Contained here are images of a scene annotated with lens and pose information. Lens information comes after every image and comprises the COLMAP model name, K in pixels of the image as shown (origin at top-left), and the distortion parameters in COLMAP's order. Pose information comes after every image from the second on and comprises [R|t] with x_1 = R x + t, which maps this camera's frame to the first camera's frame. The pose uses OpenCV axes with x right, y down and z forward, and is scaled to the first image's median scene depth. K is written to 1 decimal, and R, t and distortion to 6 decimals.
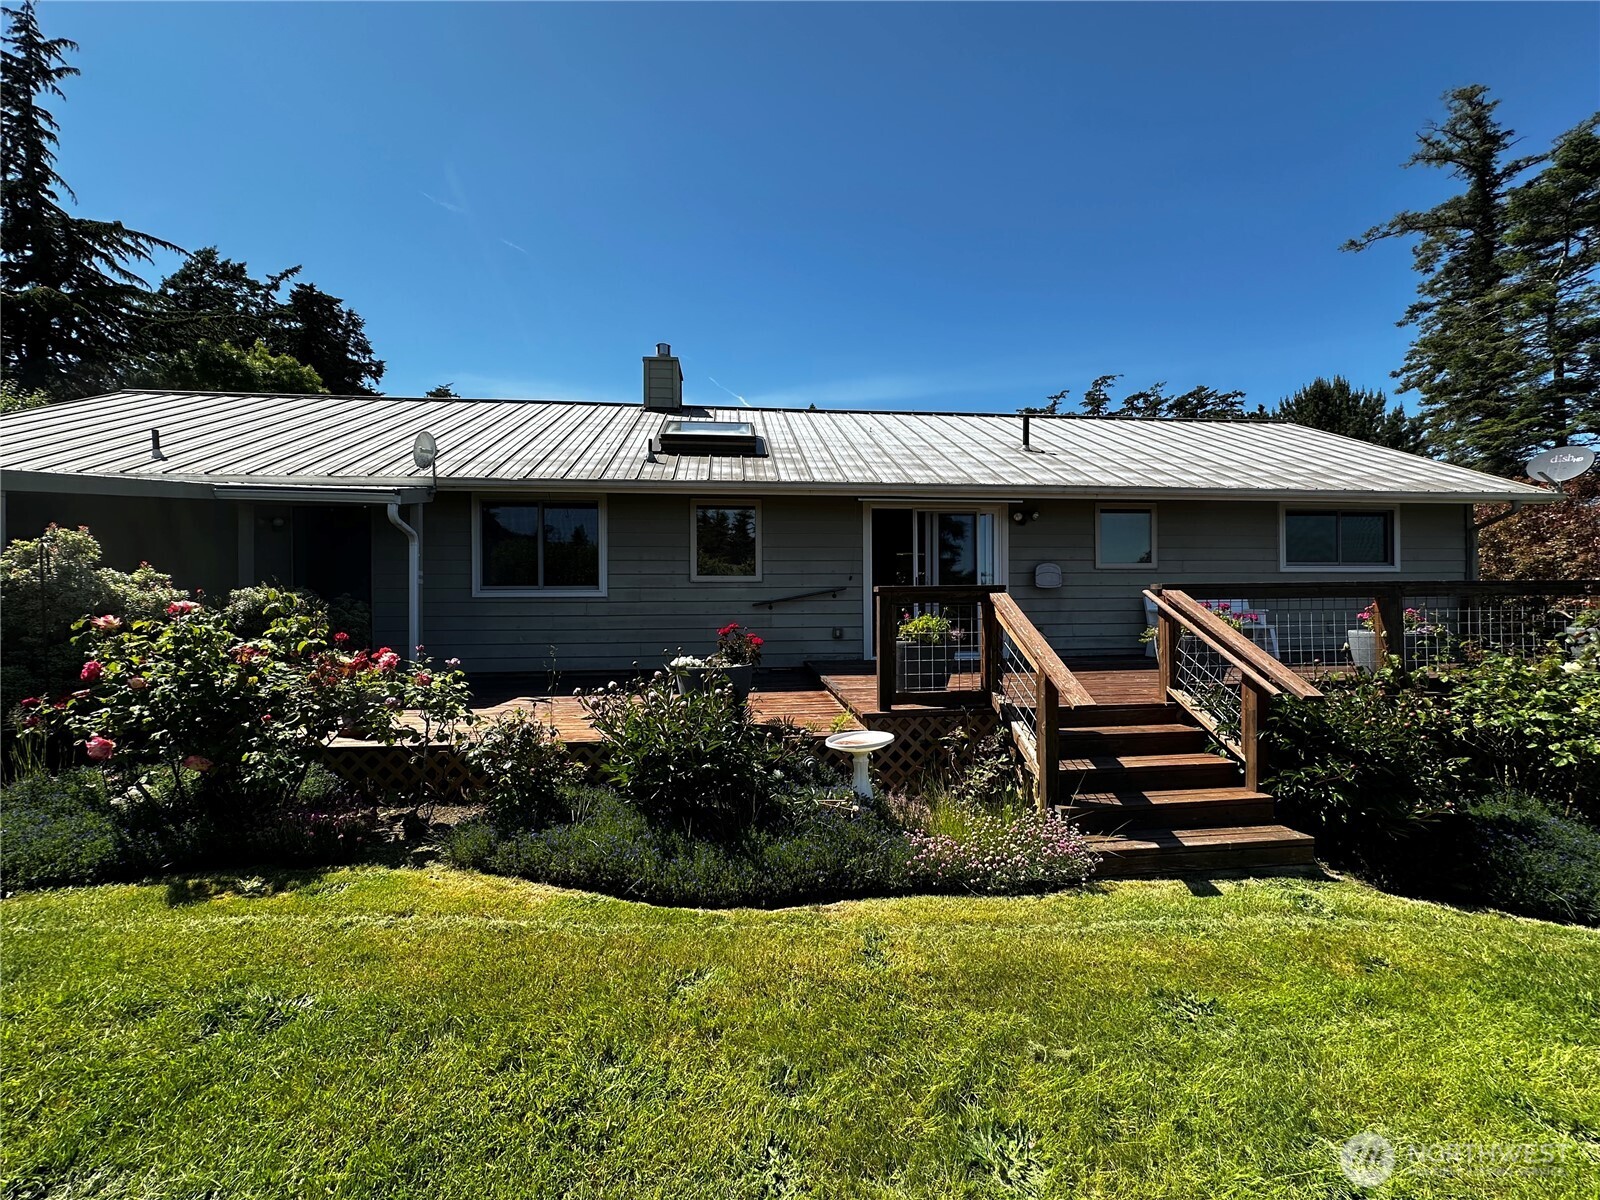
lens RADIAL K [[640.7, 0, 799.6], [0, 640.7, 598.1], [0, 0, 1]] dist [-0.006106, 0.001324]
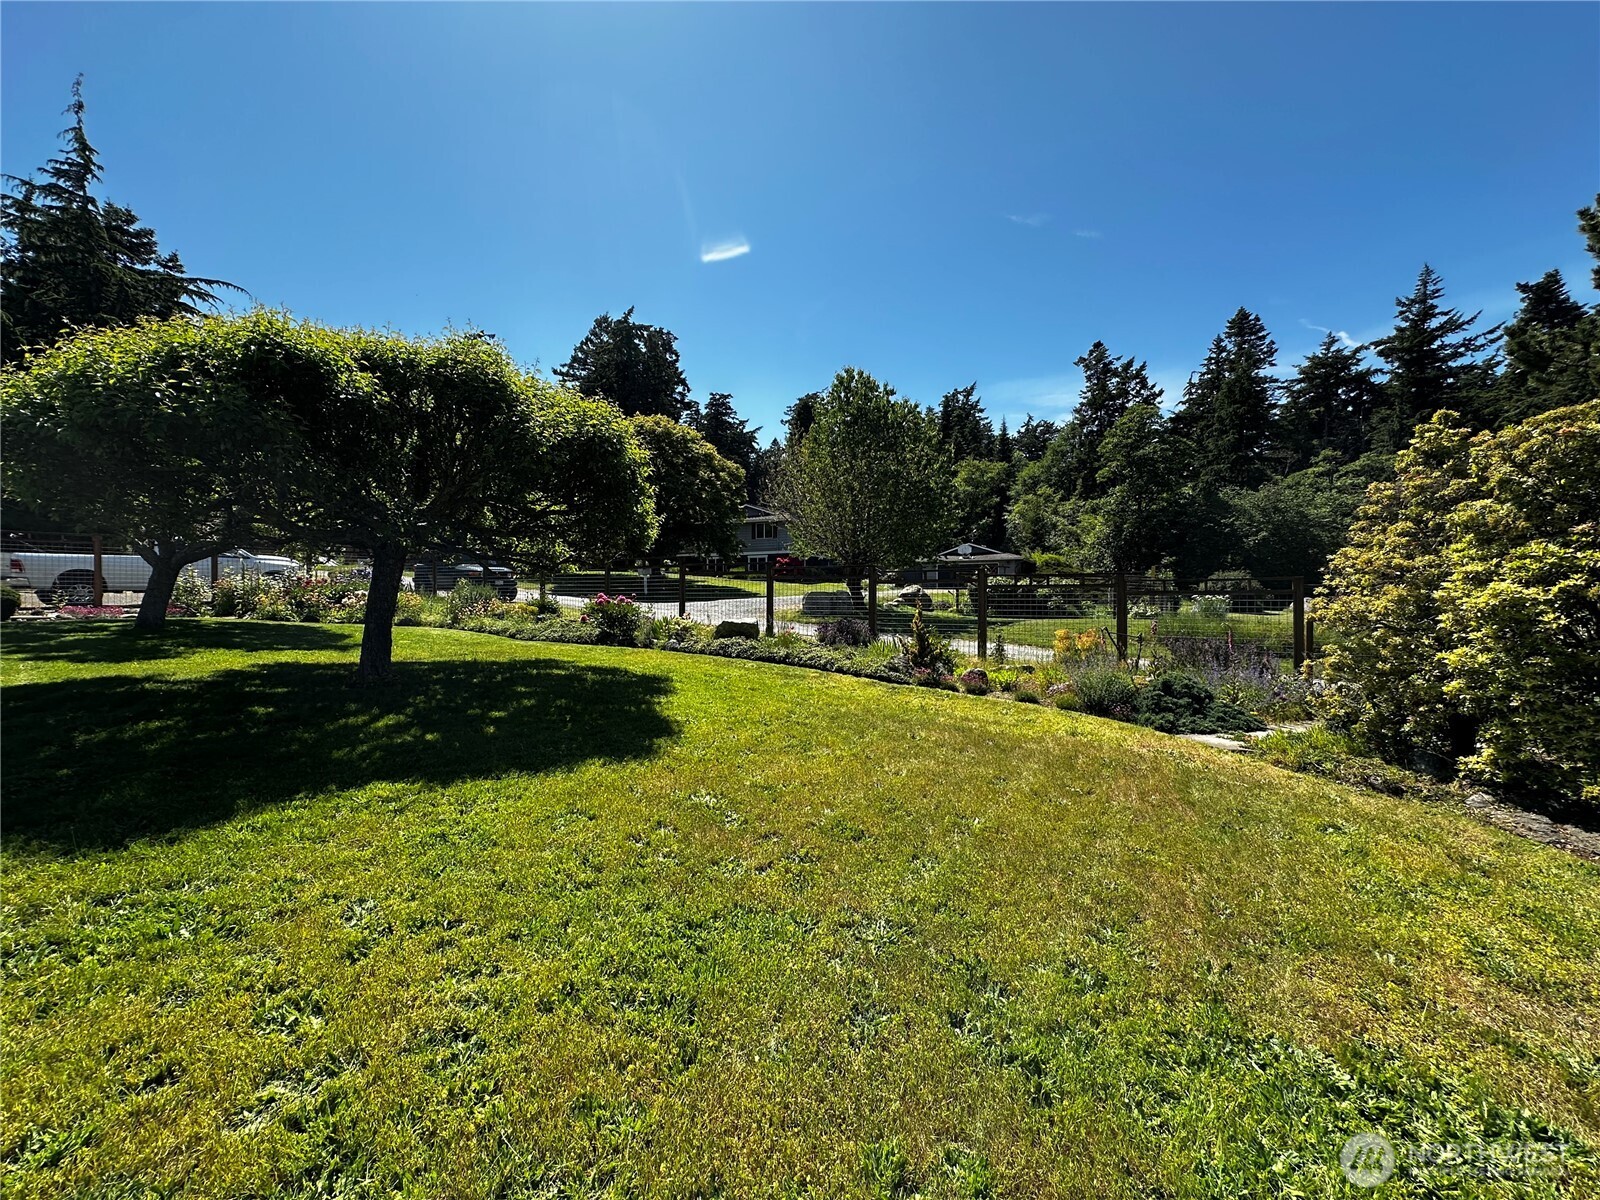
lens RADIAL K [[640.7, 0, 800.2], [0, 640.7, 600.9], [0, 0, 1]] dist [-0.006106, 0.001324]
pose [[0.749422, 0.008492, -0.662038, 0.633322], [-0.001395, 0.999936, 0.011246, 0.028737], [0.662091, -0.007504, 0.749386, 0.832194]]
